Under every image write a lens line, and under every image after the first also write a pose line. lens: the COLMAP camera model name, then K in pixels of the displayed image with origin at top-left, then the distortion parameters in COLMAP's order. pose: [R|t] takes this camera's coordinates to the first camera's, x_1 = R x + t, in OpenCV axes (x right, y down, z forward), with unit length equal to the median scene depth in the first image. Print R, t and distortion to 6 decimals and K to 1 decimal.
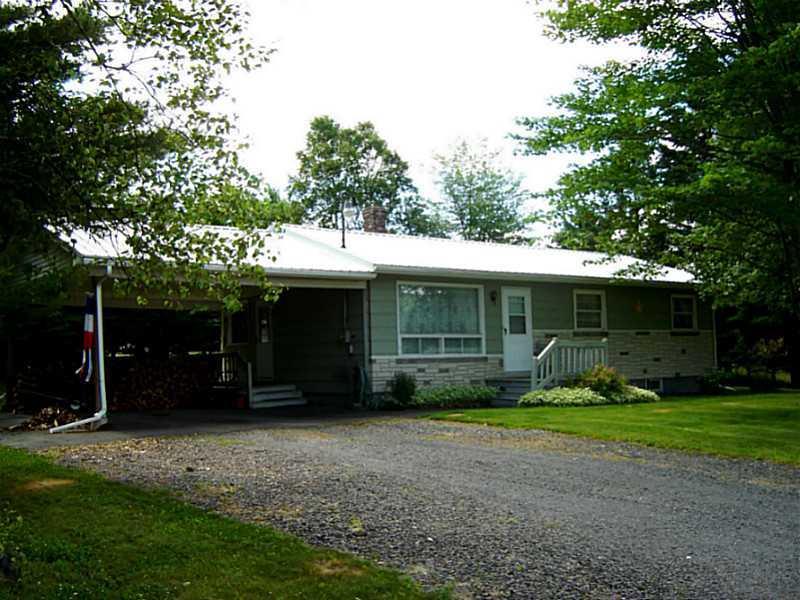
lens RADIAL K [[864.1, 0, 400.0], [0, 864.1, 300.0], [0, 0, 1]] dist [-0.014567, -0.310343]
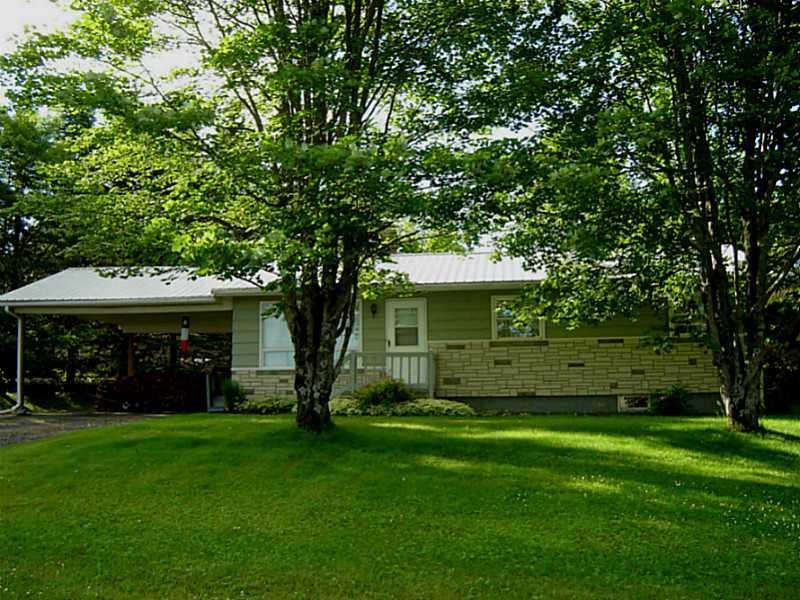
lens RADIAL K [[864.1, 0, 400.0], [0, 864.1, 300.0], [0, 0, 1]] dist [-0.014567, -0.310343]
pose [[0.729715, -0.061536, -0.680977, 0.869380], [0.043388, 0.998102, -0.043700, 0.032235], [0.682374, 0.002342, 0.731000, 0.289138]]
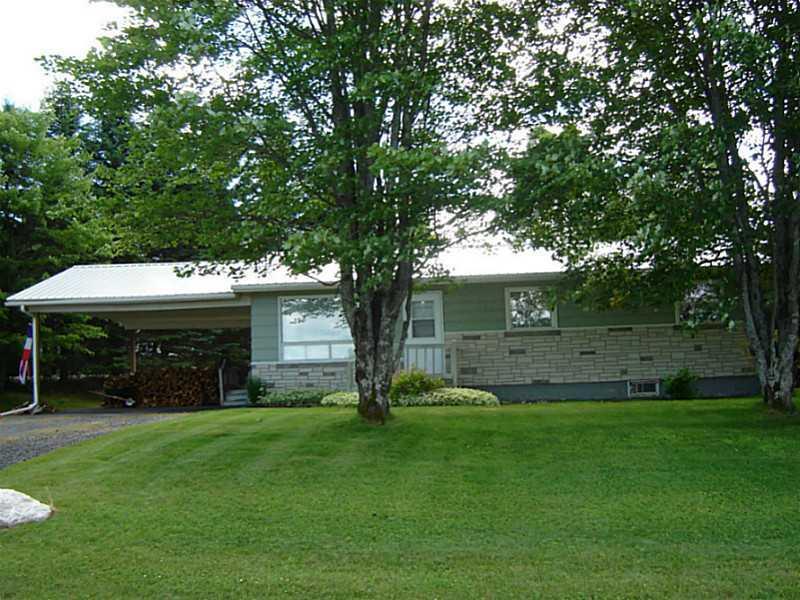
lens RADIAL K [[864.1, 0, 400.0], [0, 864.1, 300.0], [0, 0, 1]] dist [-0.014567, -0.310343]
pose [[0.764936, -0.065673, -0.640749, 0.828995], [0.060770, 0.997709, -0.029711, 0.025732], [0.641233, -0.016211, 0.767175, 0.213811]]
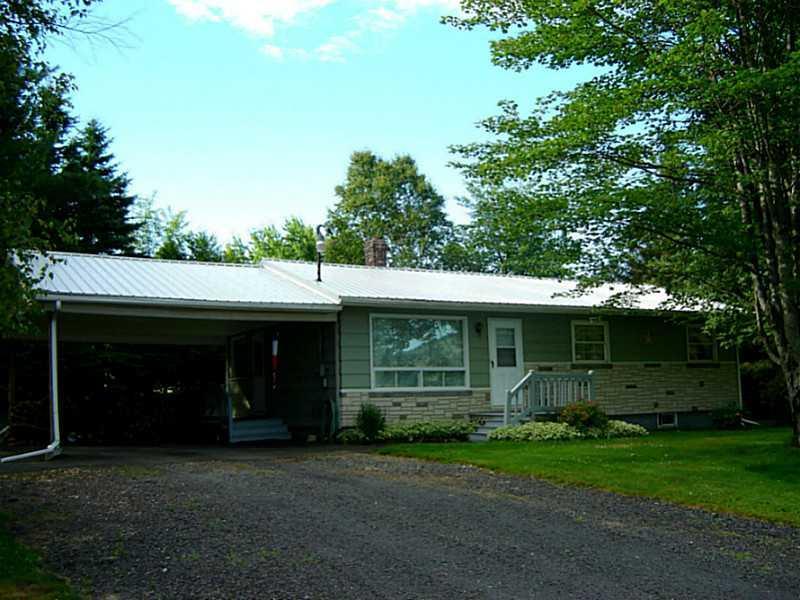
lens RADIAL K [[869.5, 0, 402.6], [0, 869.5, 267.8], [0, 0, 1]] dist [-0.072162, -0.013922]
pose [[0.993463, -0.018515, -0.112646, 0.141758], [0.009564, 0.996790, -0.079489, 0.005276], [0.113756, 0.077892, 0.990451, 0.012880]]
